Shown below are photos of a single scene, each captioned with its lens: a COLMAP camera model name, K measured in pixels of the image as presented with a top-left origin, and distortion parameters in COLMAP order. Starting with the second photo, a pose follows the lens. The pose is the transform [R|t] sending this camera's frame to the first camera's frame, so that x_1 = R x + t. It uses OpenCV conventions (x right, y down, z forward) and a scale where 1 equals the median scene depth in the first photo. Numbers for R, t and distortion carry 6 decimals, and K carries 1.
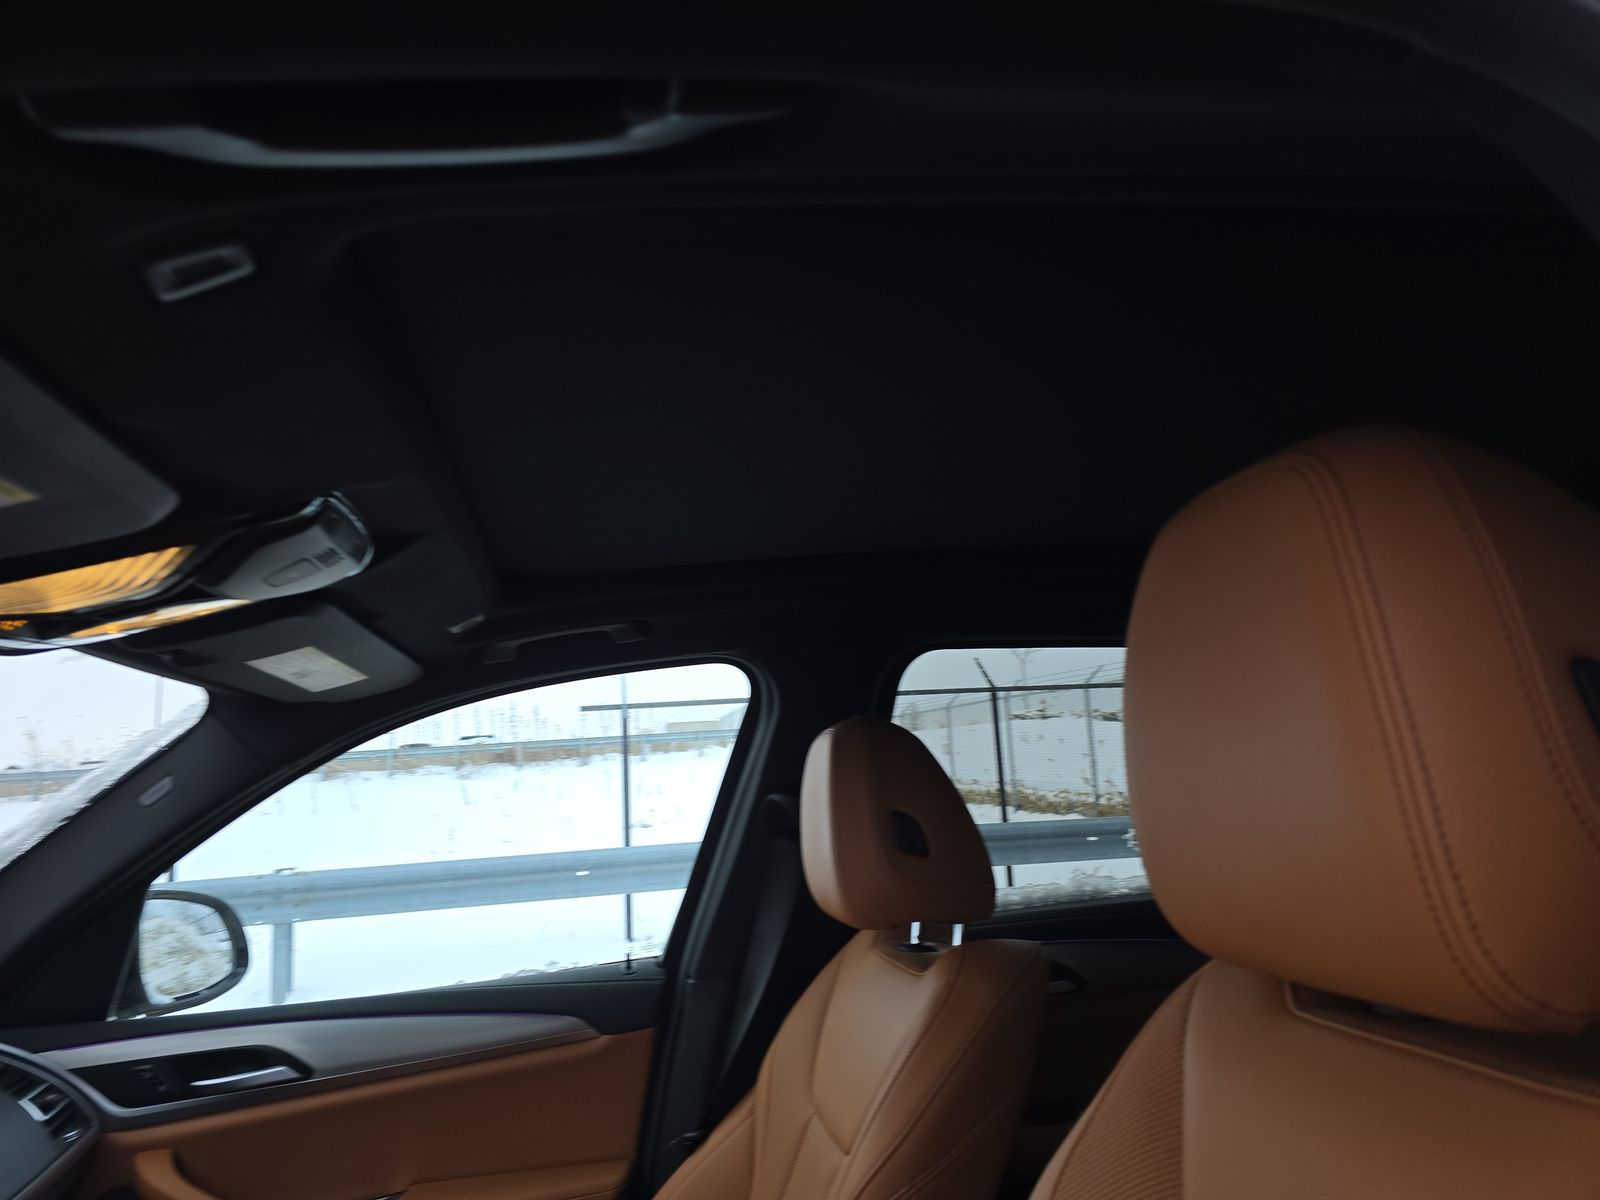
lens RADIAL K [[1063.4, 0, 787.3], [0, 1063.4, 607.7], [0, 0, 1]] dist [0.076428, -0.065872]
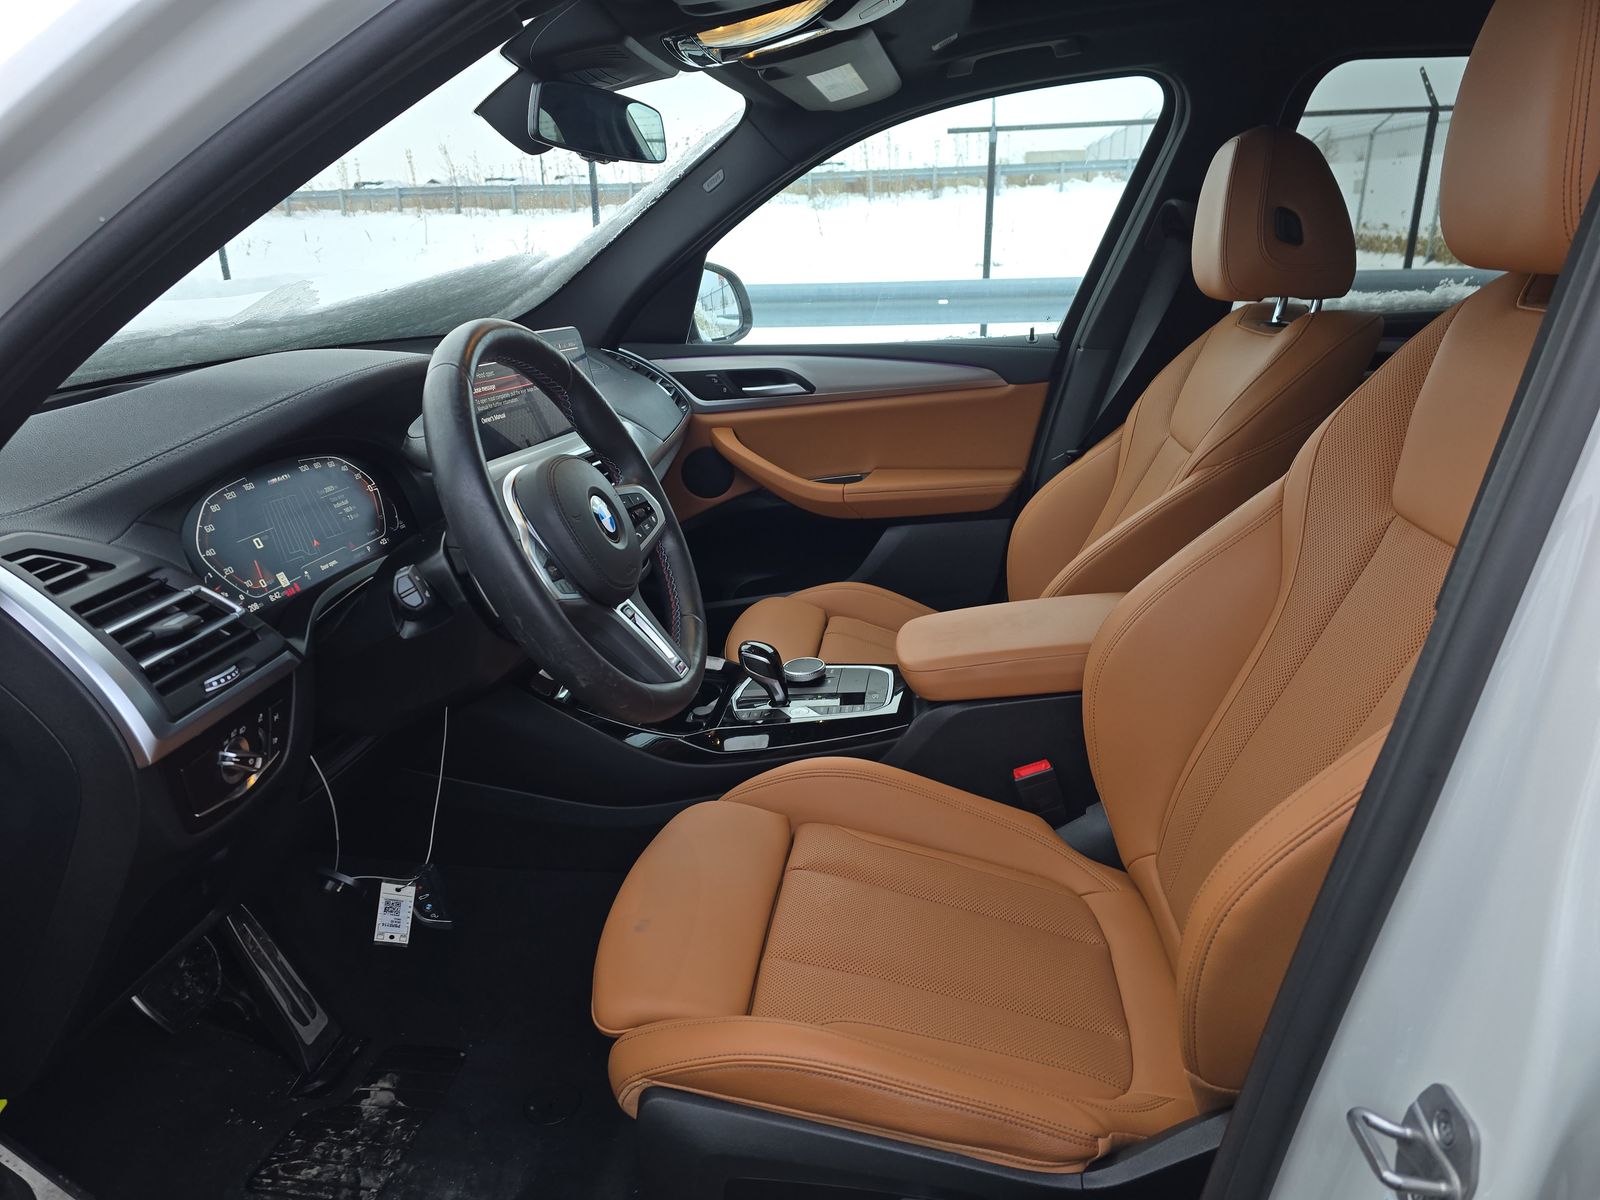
lens RADIAL K [[1063.4, 0, 787.3], [0, 1063.4, 607.7], [0, 0, 1]] dist [0.076428, -0.065872]
pose [[0.951898, 0.134484, -0.275324, -0.024877], [0.016492, 0.874749, 0.484296, -0.015938], [0.305970, -0.465541, 0.830454, -0.305250]]
